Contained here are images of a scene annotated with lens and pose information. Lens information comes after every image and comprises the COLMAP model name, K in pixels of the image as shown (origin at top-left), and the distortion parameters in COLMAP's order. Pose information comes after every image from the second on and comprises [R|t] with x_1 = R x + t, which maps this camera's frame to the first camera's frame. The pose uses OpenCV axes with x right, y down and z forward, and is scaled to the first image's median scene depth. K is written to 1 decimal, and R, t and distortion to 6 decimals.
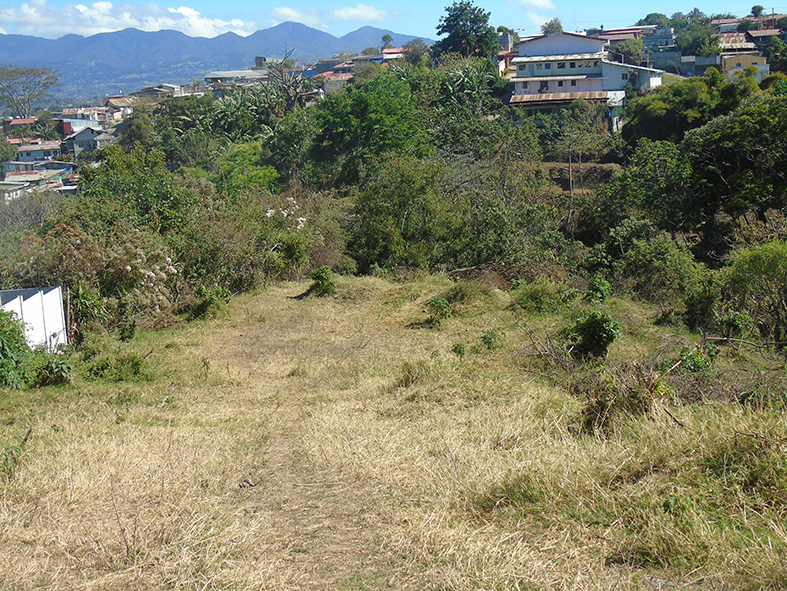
lens RADIAL K [[1130.5, 0, 393.5], [0, 1130.5, 295.5], [0, 0, 1]] dist [0.009432, -0.020435]
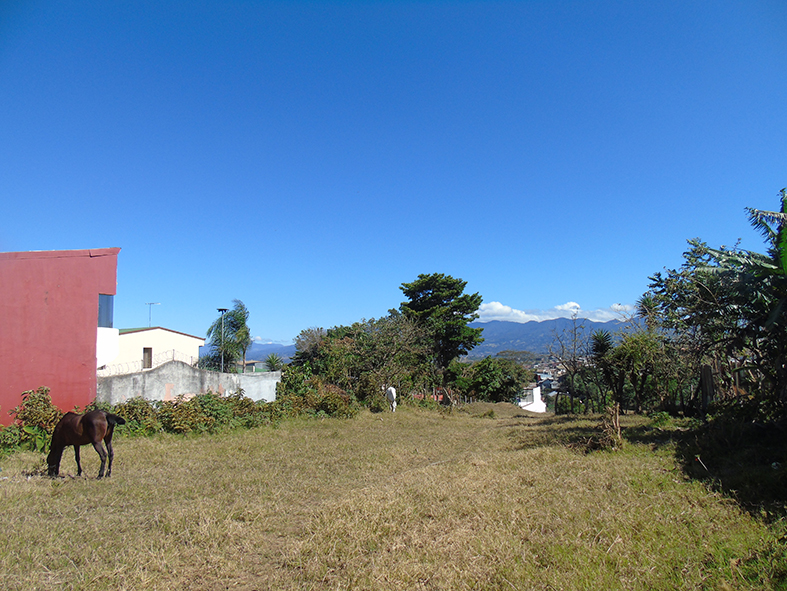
lens RADIAL K [[602.8, 0, 393.5], [0, 602.8, 295.5], [0, 0, 1]] dist [-0.000867, 0.003577]
pose [[0.880297, -0.019548, -0.474019, 0.082299], [-0.105288, 0.966185, -0.235373, 0.029920], [0.462592, 0.257106, 0.848472, -0.432934]]
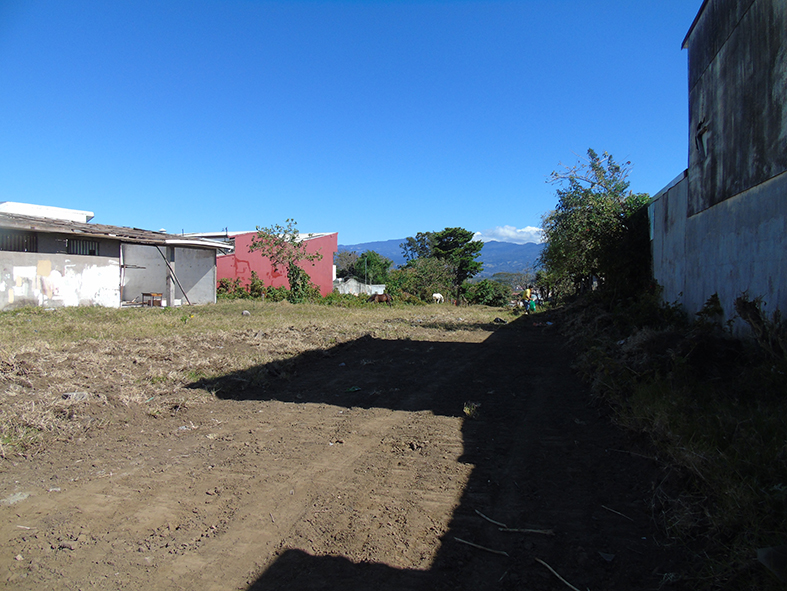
lens RADIAL K [[602.8, 0, 393.5], [0, 602.8, 295.5], [0, 0, 1]] dist [-0.000867, 0.003577]
pose [[0.880983, 0.074753, -0.467206, 0.139542], [-0.137432, 0.985297, -0.101500, 0.054053], [0.452749, 0.153629, 0.878303, -0.595378]]
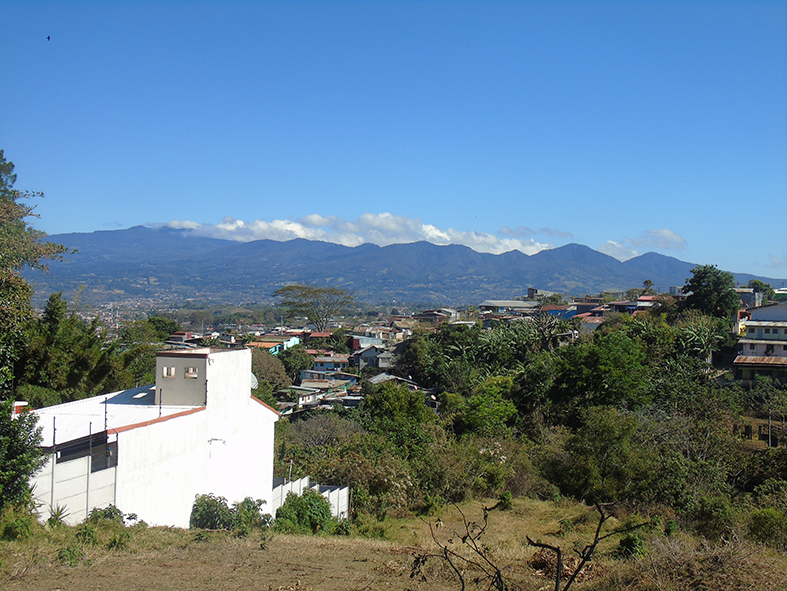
lens RADIAL K [[1130.5, 0, 393.5], [0, 1130.5, 295.5], [0, 0, 1]] dist [0.009432, -0.020435]
pose [[0.967428, 0.071076, -0.242963, 0.039597], [-0.115253, 0.978199, -0.172751, -0.000584], [0.225388, 0.195126, 0.954529, -0.157284]]
